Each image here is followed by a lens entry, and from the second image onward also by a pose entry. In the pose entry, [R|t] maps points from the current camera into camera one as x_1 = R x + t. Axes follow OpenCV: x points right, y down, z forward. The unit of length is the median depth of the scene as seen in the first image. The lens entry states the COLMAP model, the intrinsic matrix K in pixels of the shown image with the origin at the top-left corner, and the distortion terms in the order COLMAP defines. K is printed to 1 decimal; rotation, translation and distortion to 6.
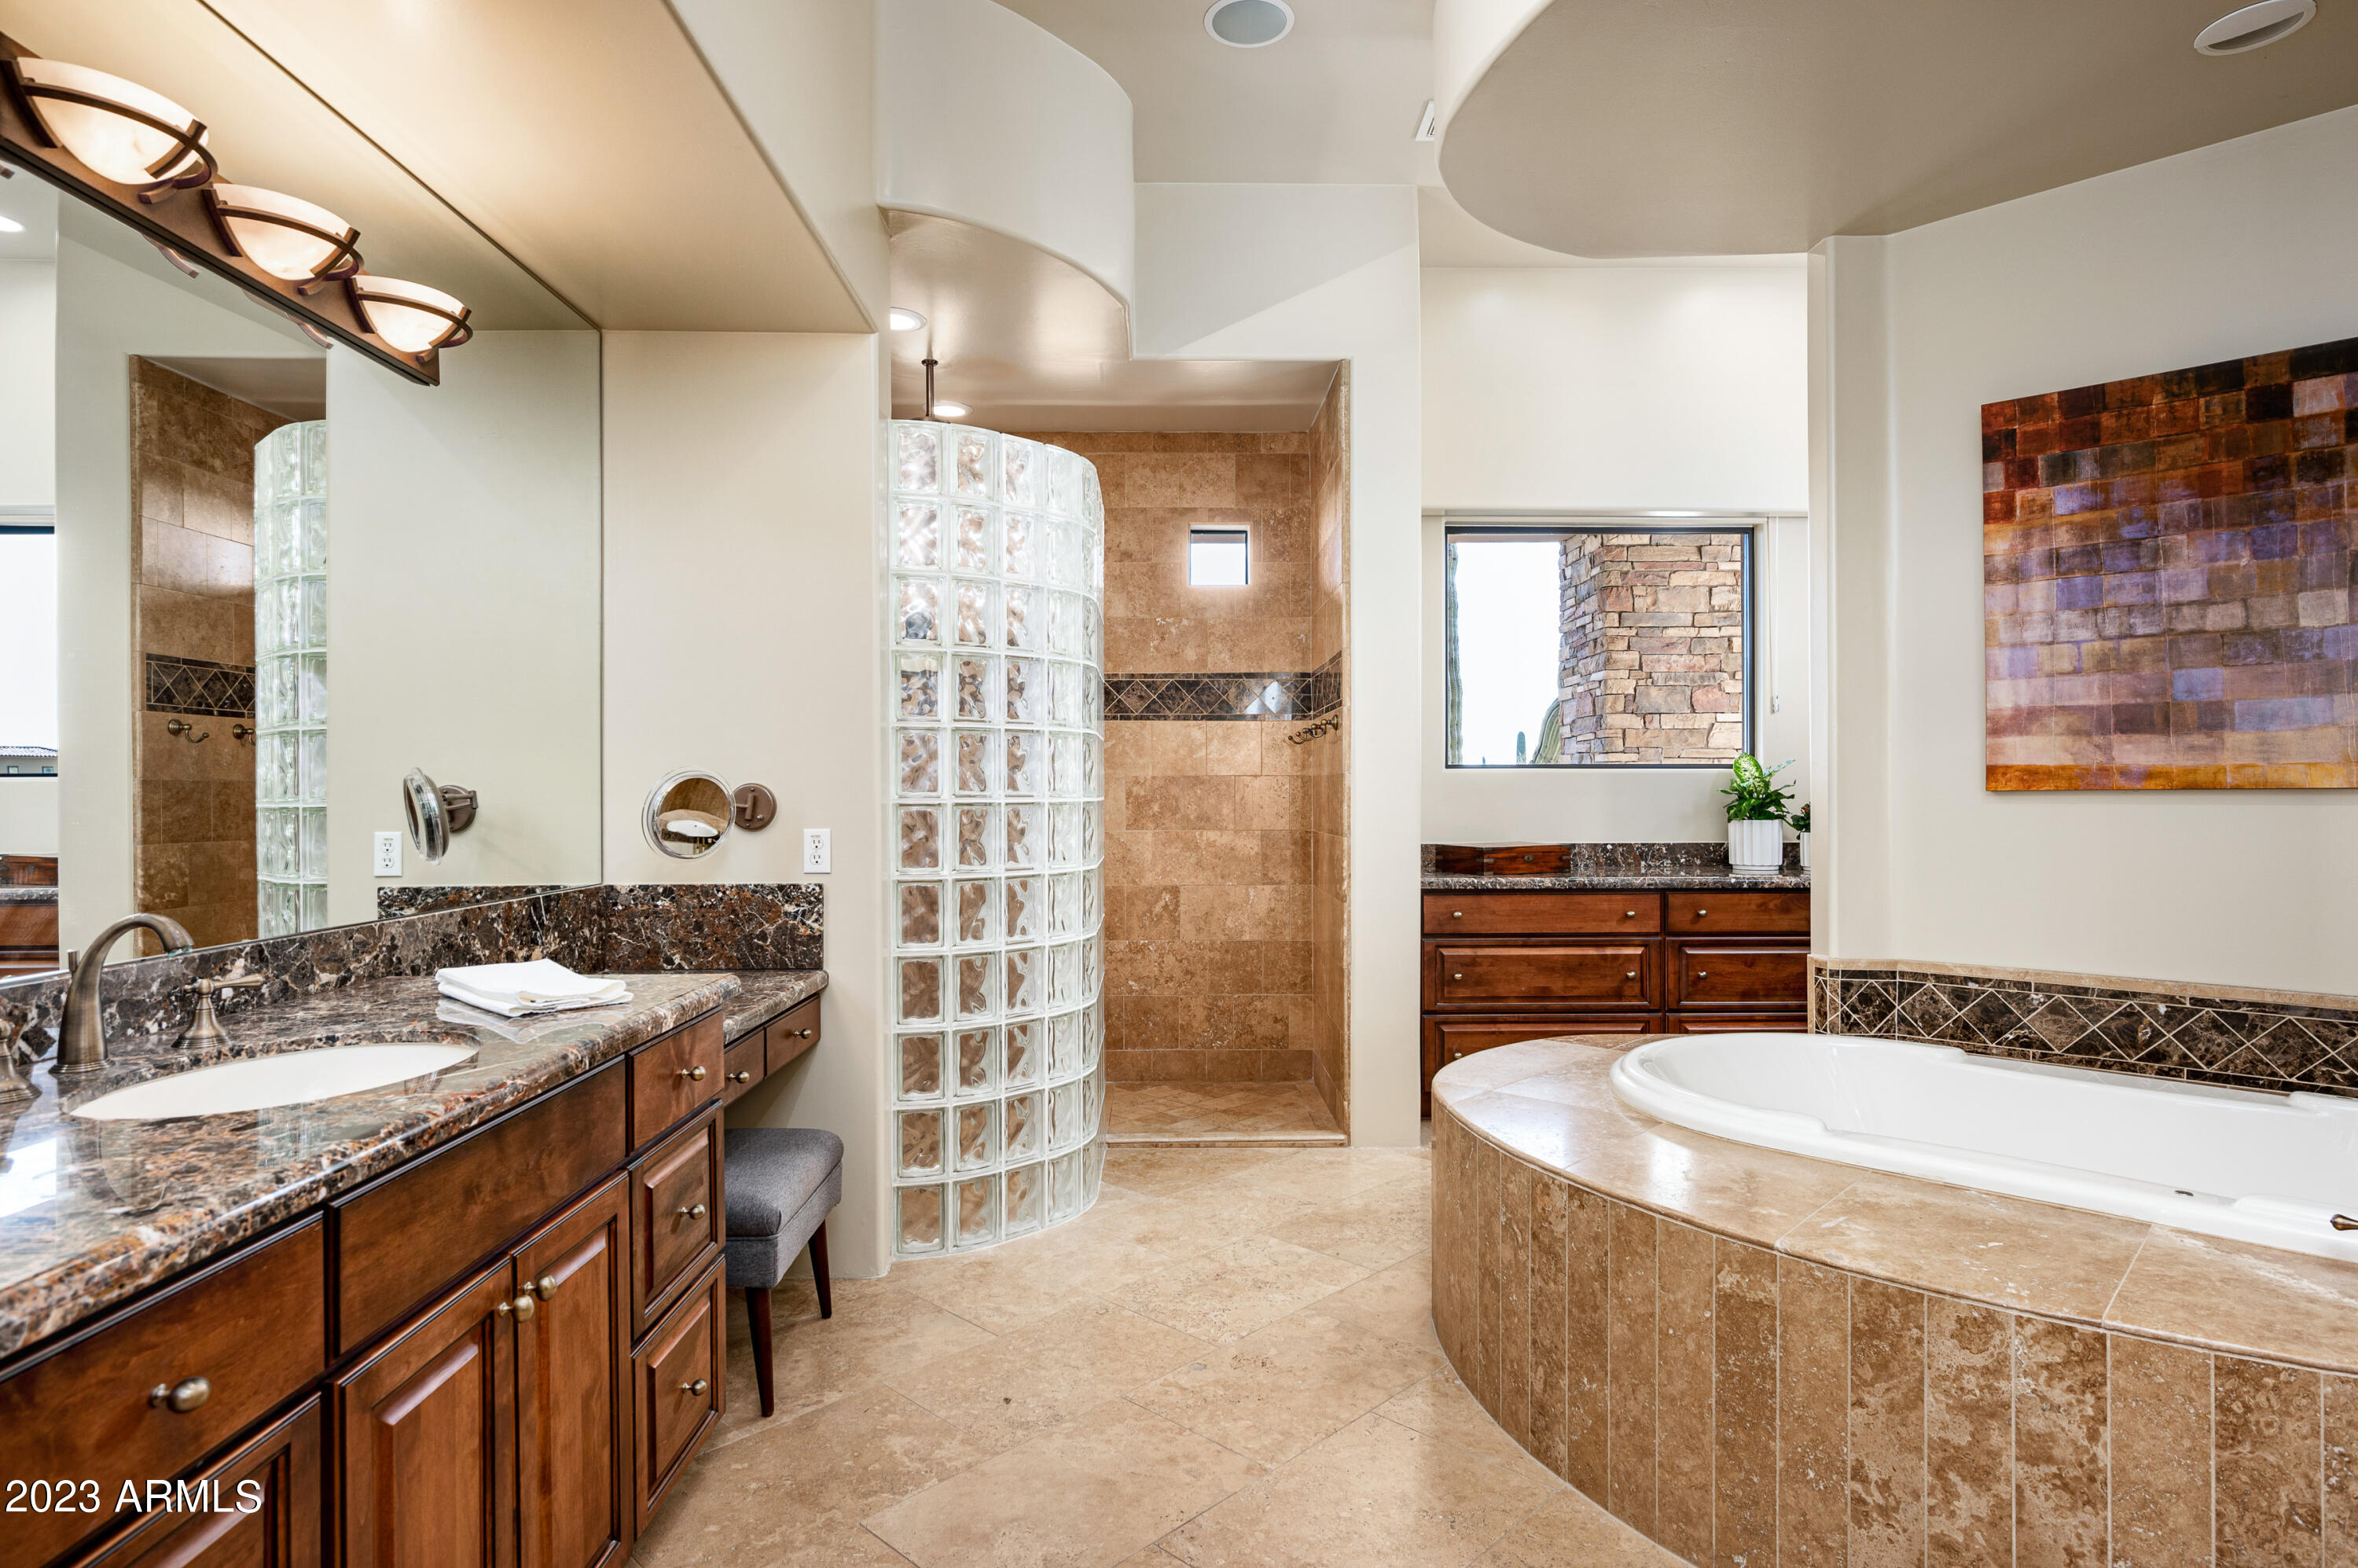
lens RADIAL K [[1287.3, 0, 1179.6], [0, 1287.3, 787.4], [0, 0, 1]] dist [0.000146, 0.000018]
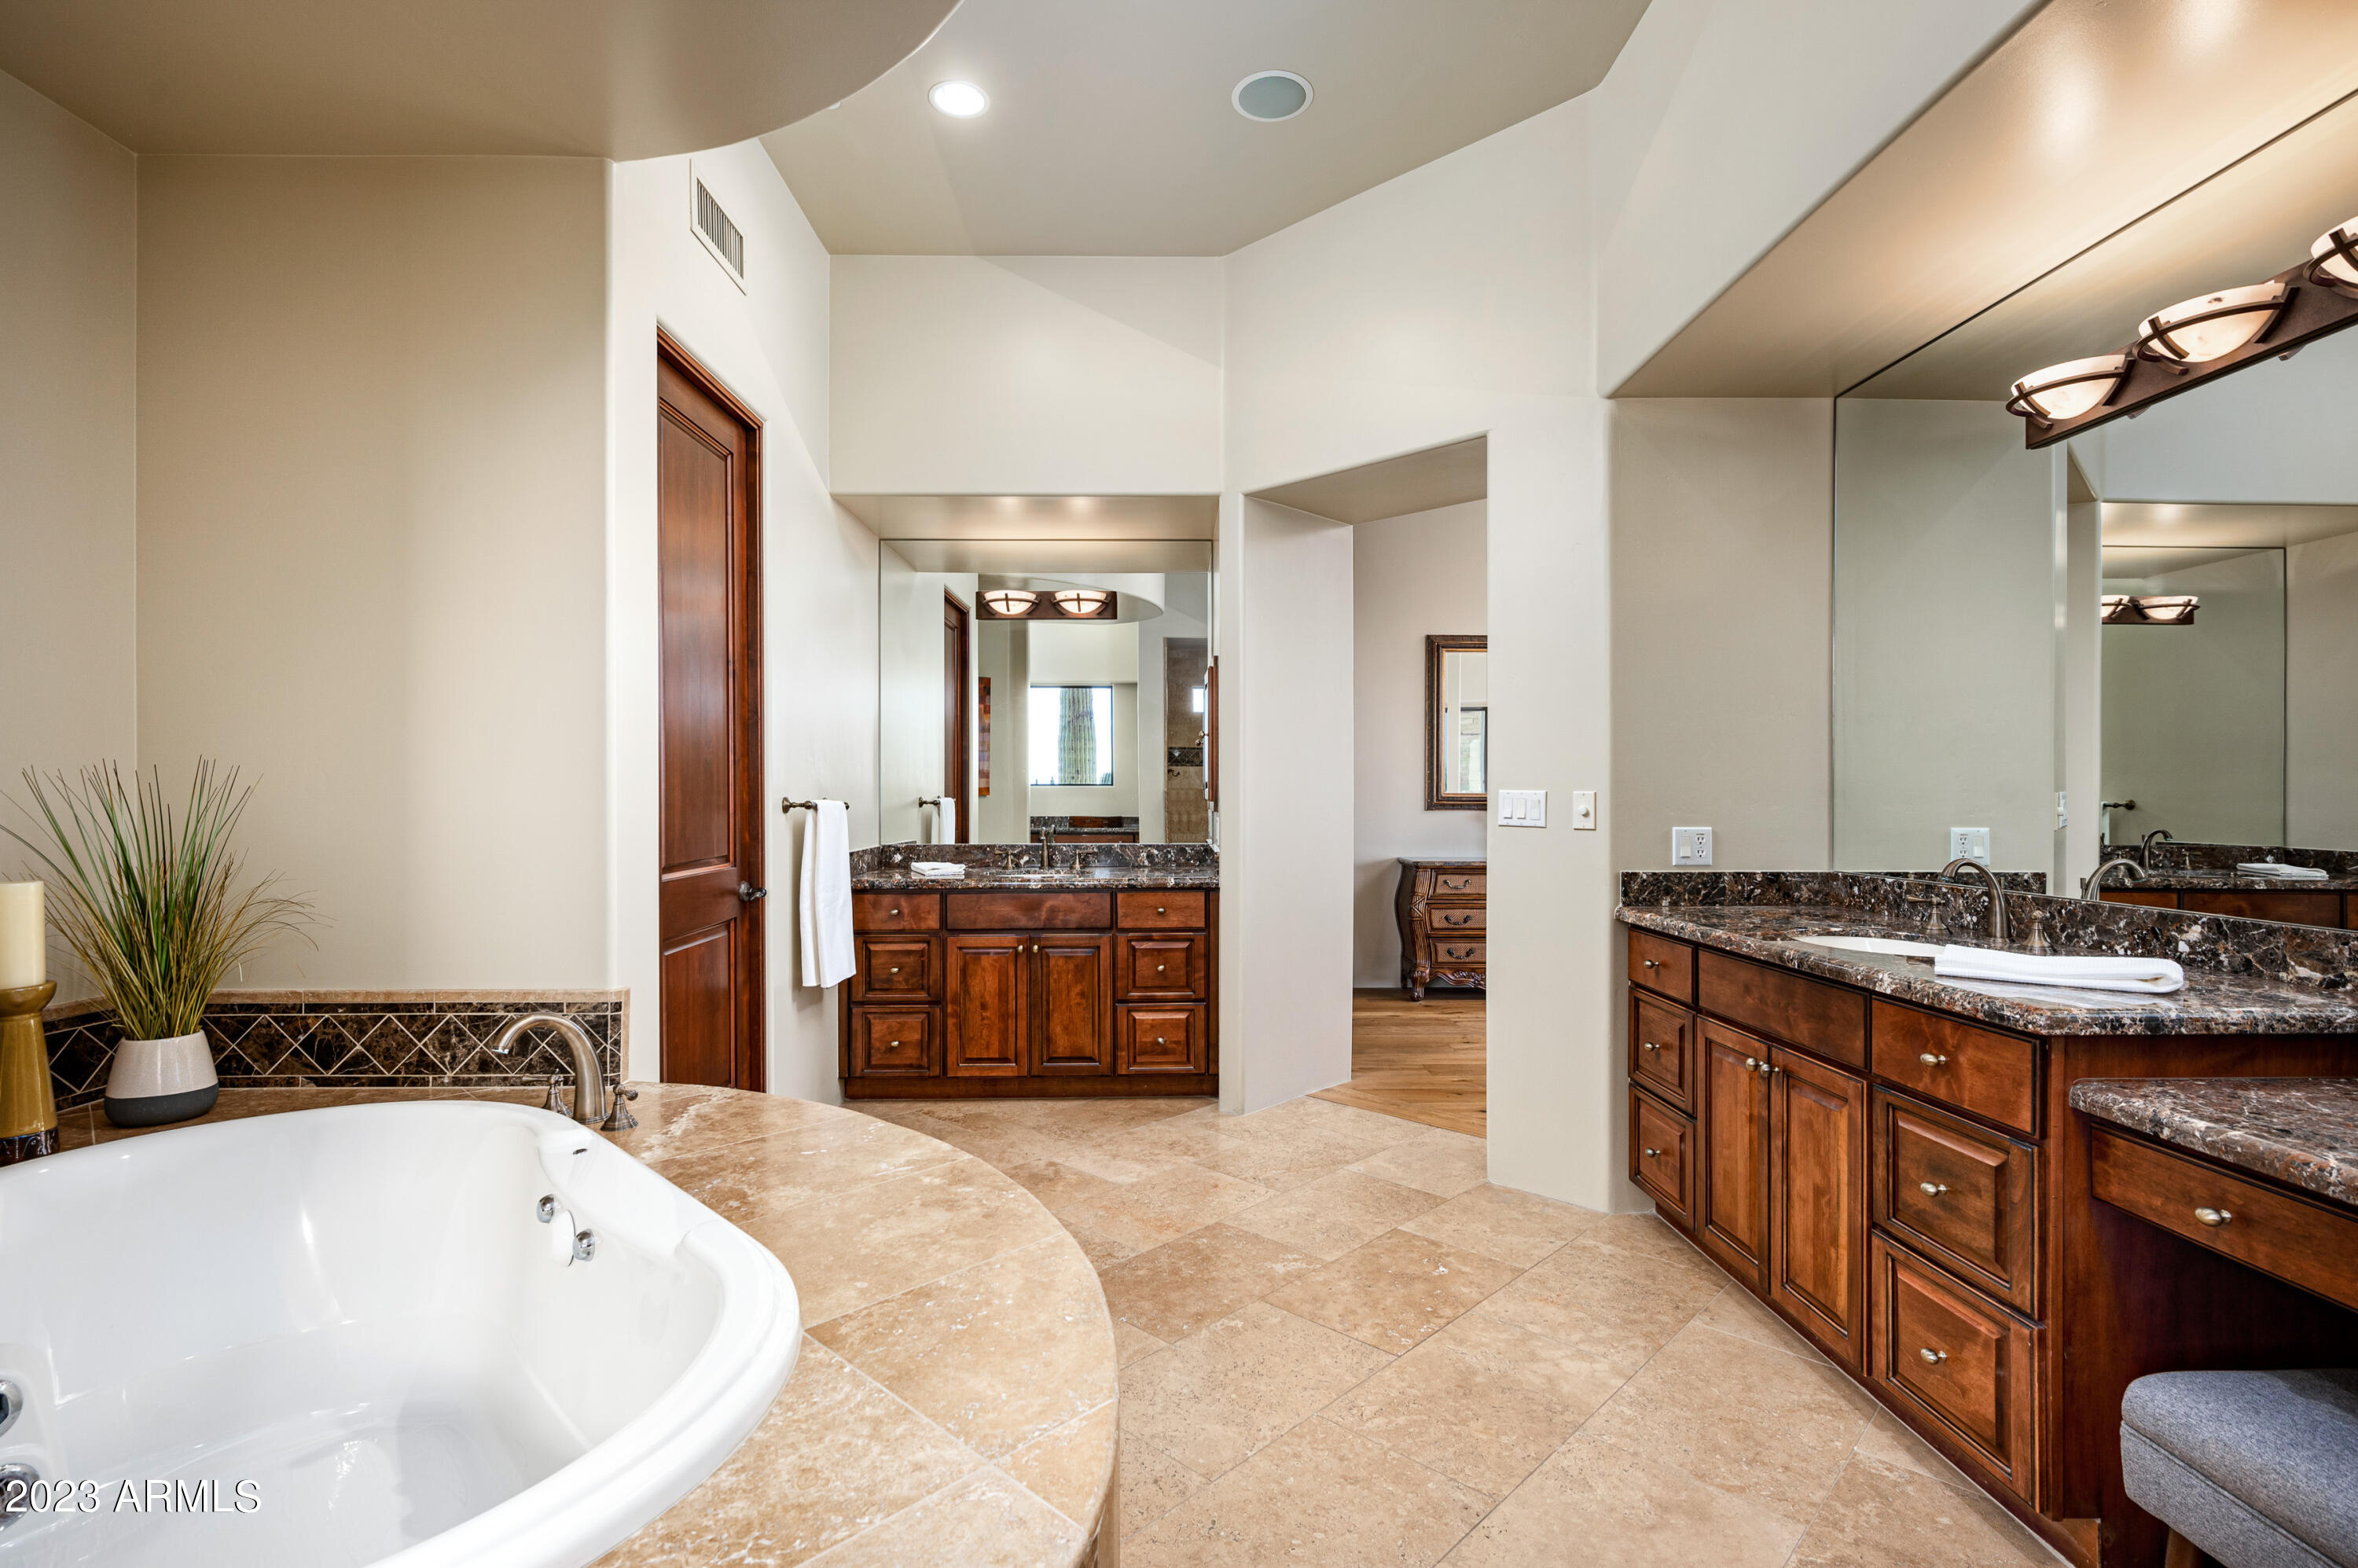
lens RADIAL K [[1055.4, 0, 1179.7], [0, 1055.4, 792.0], [0, 0, 1]] dist [-0.000431, -0.000033]
pose [[-0.999987, 0.003394, 0.003698, 0.244040], [0.003388, 0.999993, -0.001554, 0.001314], [-0.003703, -0.001541, -0.999992, 1.908347]]
